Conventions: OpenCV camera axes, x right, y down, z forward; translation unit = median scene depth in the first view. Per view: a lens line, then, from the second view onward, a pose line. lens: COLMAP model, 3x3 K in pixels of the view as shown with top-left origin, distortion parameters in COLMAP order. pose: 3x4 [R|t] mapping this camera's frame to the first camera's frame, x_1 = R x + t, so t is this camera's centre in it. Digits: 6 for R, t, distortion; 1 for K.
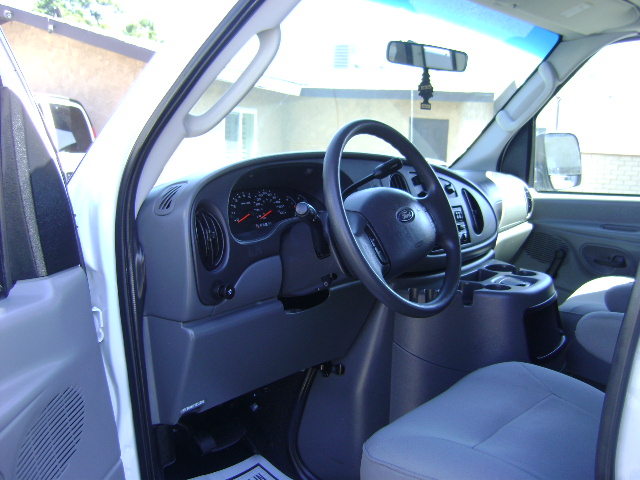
lens RADIAL K [[667.1, 0, 318.7], [0, 667.1, 241.3], [0, 0, 1]] dist [-0.125914, 0.034642]
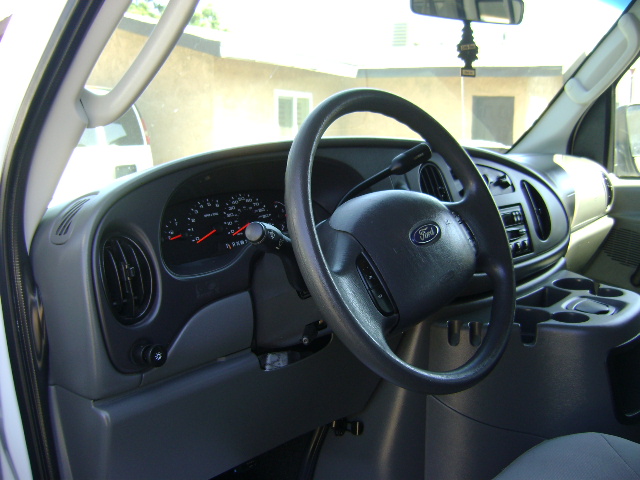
lens RADIAL K [[667.1, 0, 318.7], [0, 667.1, 241.3], [0, 0, 1]] dist [-0.125914, 0.034642]
pose [[0.994580, -0.020990, -0.101829, 0.070635], [0.023373, 0.999479, 0.022269, -0.036892], [0.101309, -0.024528, 0.994553, 0.259232]]
